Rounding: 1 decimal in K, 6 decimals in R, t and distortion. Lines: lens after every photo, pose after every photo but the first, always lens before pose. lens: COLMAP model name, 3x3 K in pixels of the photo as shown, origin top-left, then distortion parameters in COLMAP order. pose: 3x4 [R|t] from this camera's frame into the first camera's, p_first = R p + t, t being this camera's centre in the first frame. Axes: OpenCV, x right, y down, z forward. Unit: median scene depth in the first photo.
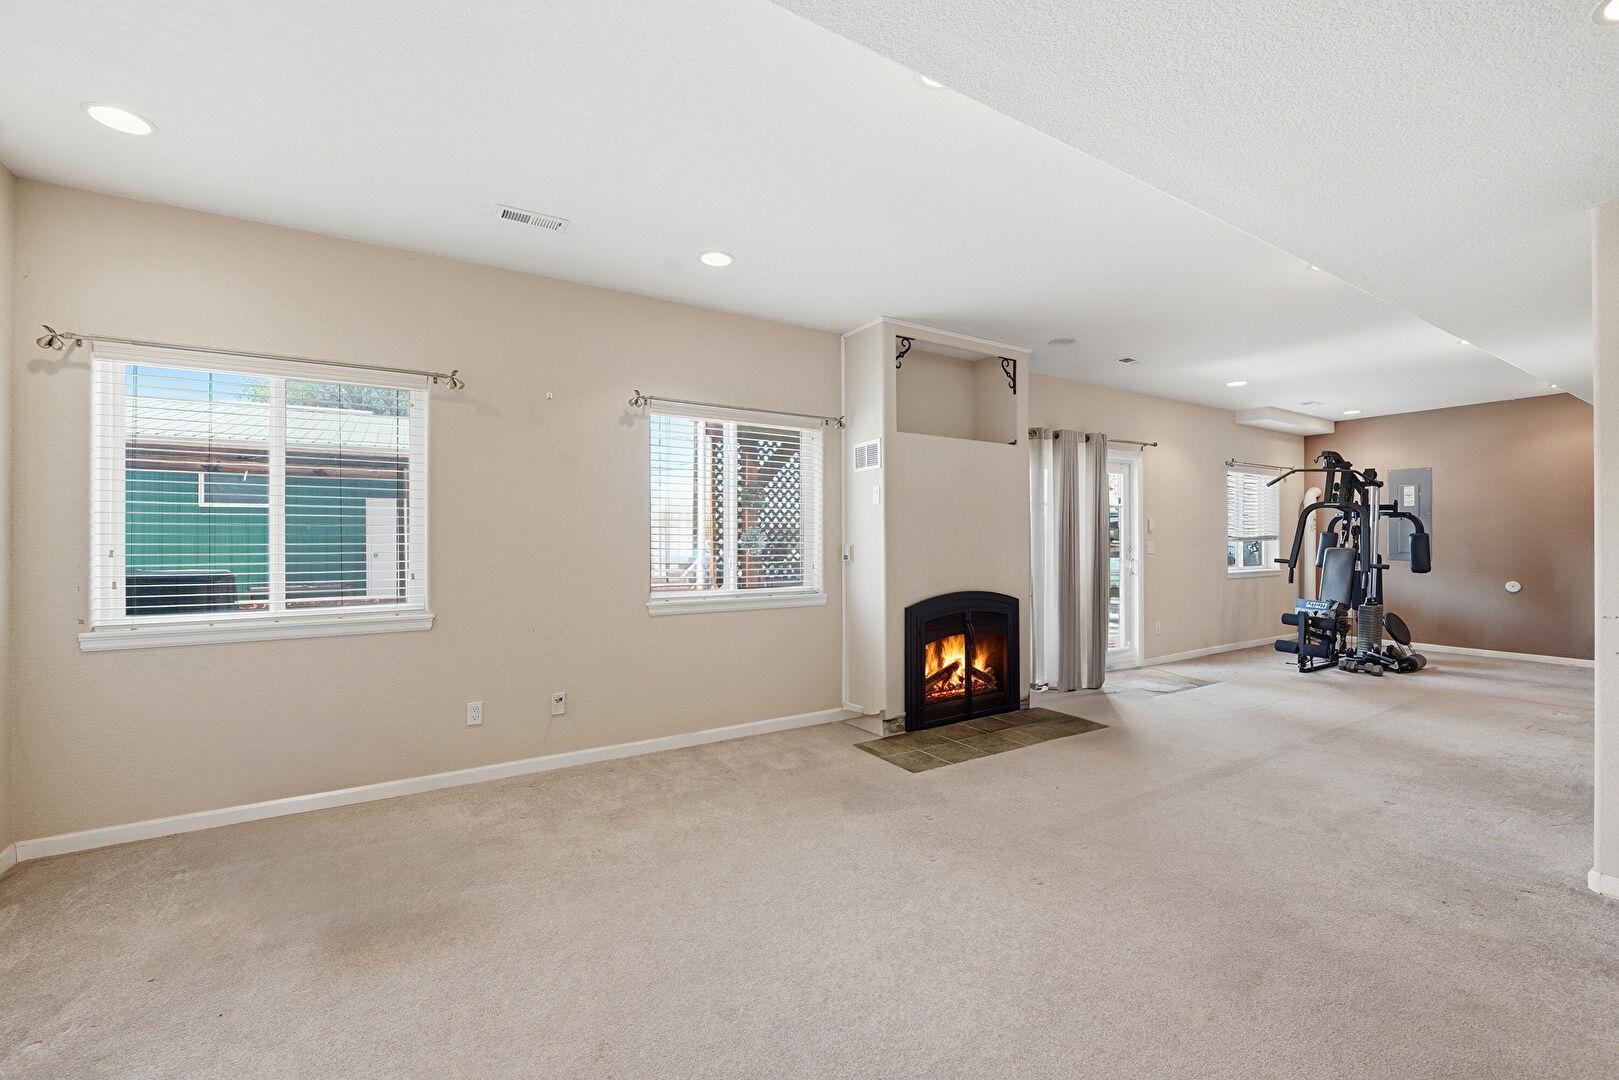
lens RADIAL K [[679.3, 0, 800.5], [0, 679.3, 538.2], [0, 0, 1]] dist [-0.001032, -0.007528]
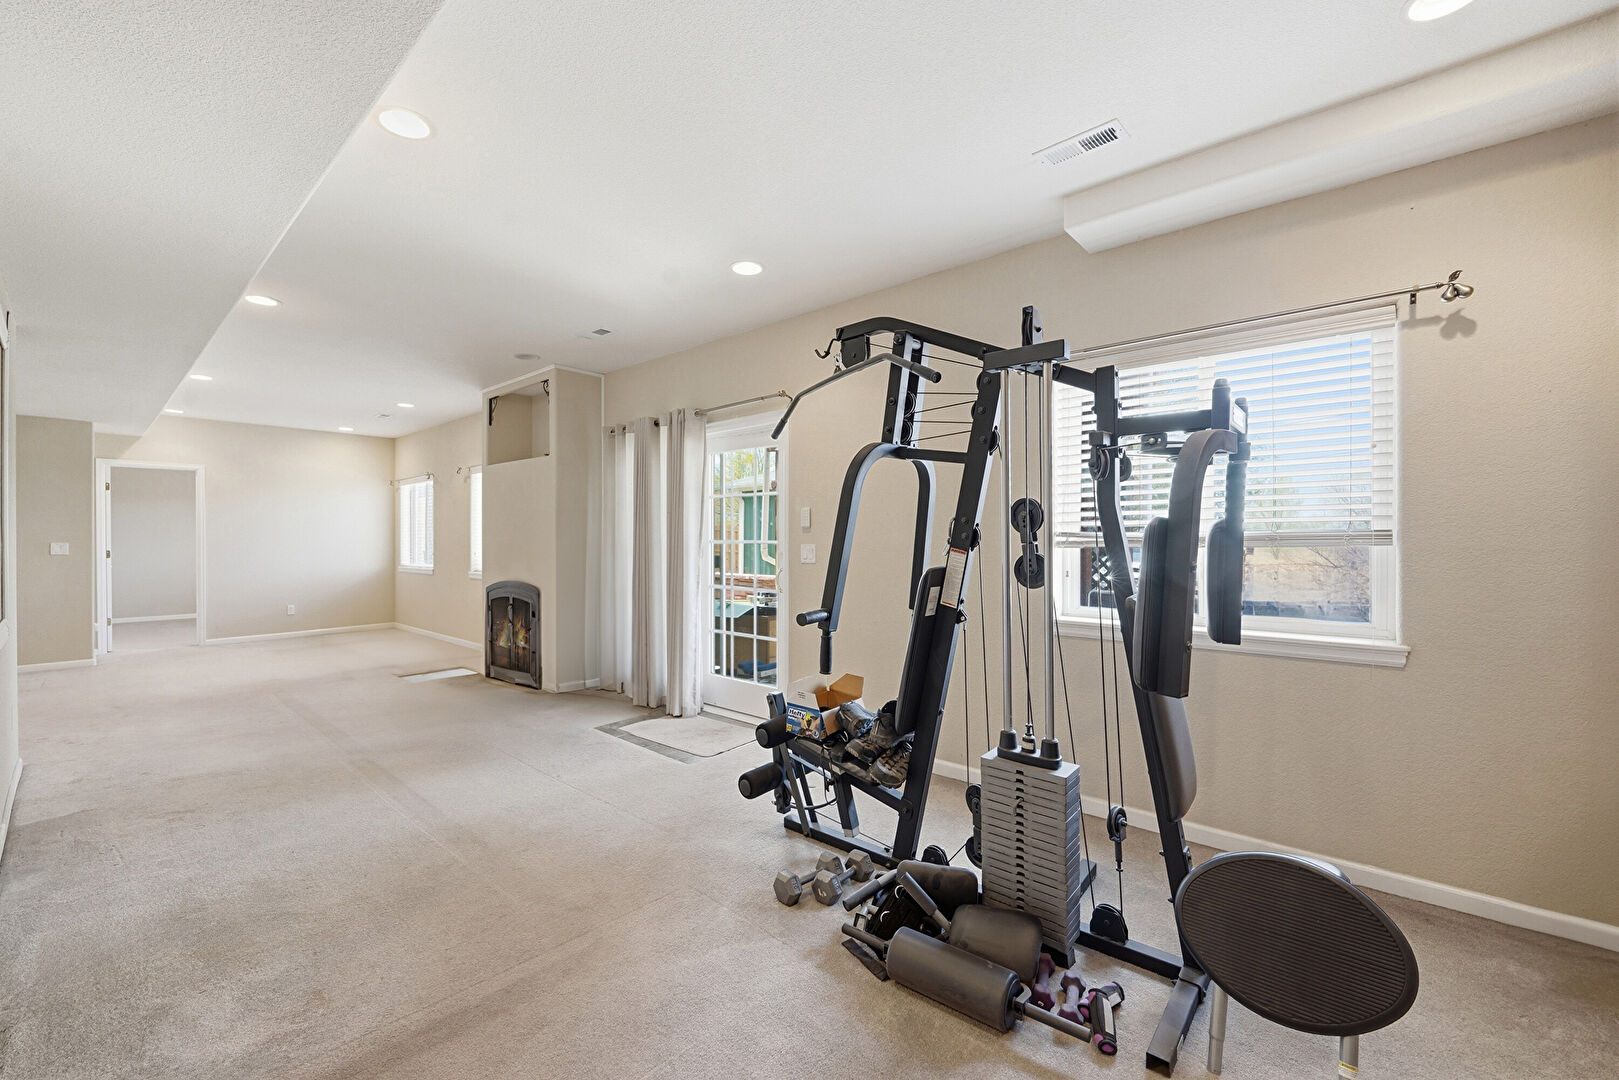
lens RADIAL K [[659.1, 0, 803.5], [0, 659.1, 542.8], [0, 0, 1]] dist [-0.002635, -0.000285]
pose [[0.281354, 0.015026, -0.959486, 1.149127], [0.014049, 0.999706, 0.019776, -0.009621], [0.959501, -0.019044, 0.281060, 0.858802]]
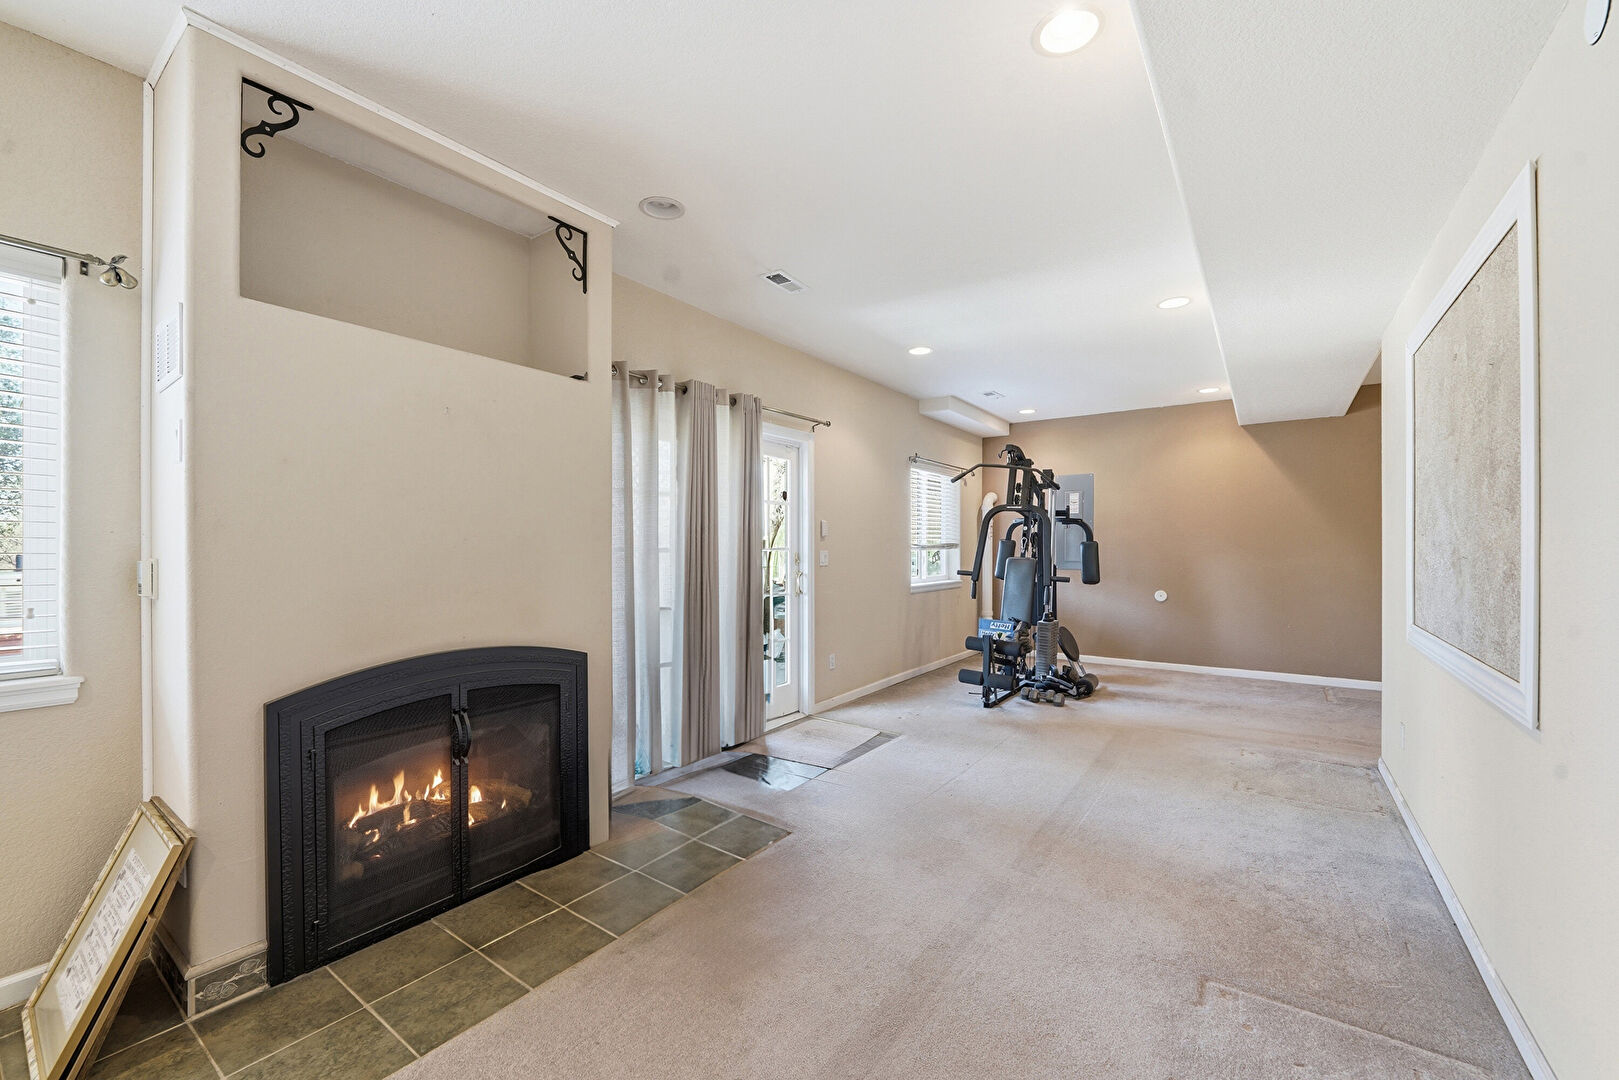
lens RADIAL K [[659.1, 0, 803.5], [0, 659.1, 542.8], [0, 0, 1]] dist [-0.002635, -0.000285]
pose [[0.923041, 0.005103, 0.384668, 0.219129], [-0.004100, 0.999986, -0.003427, -0.000819], [-0.384680, 0.001586, 0.923049, 0.336204]]
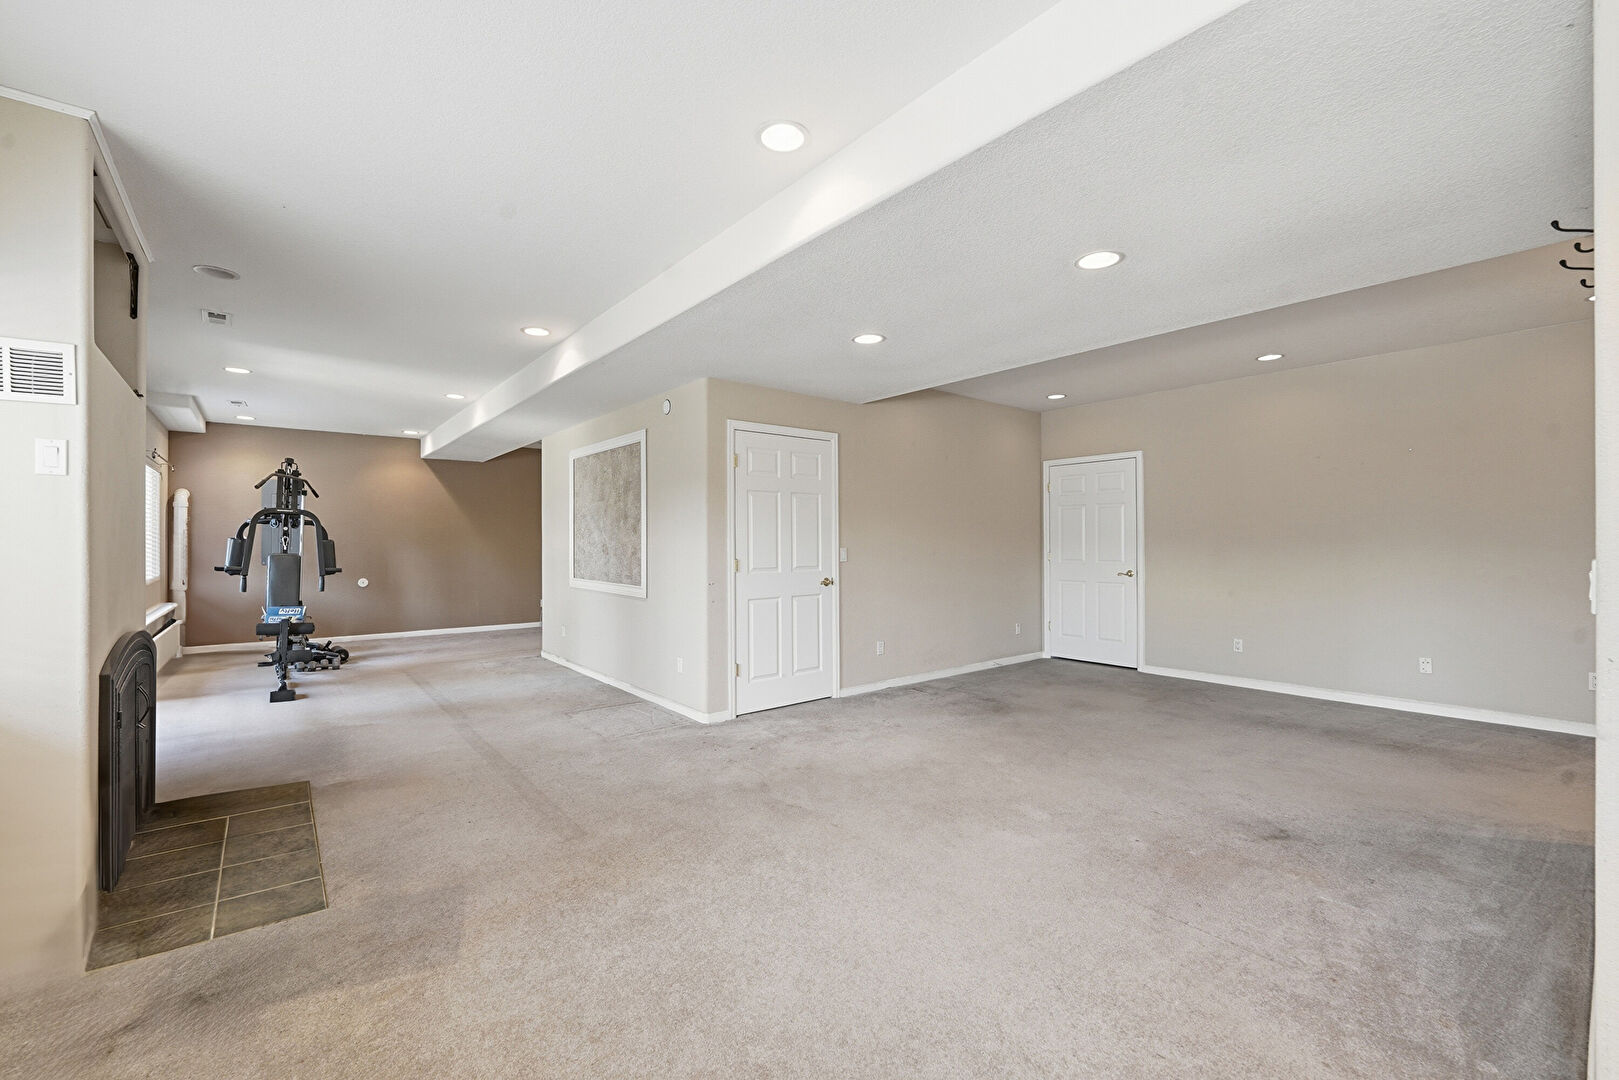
lens RADIAL K [[659.1, 0, 803.5], [0, 659.1, 542.8], [0, 0, 1]] dist [-0.002635, -0.000285]
pose [[-0.123236, 0.002181, 0.992375, -0.297854], [-0.001657, 0.999996, -0.002404, -0.001286], [-0.992376, -0.001940, -0.123232, 0.363663]]
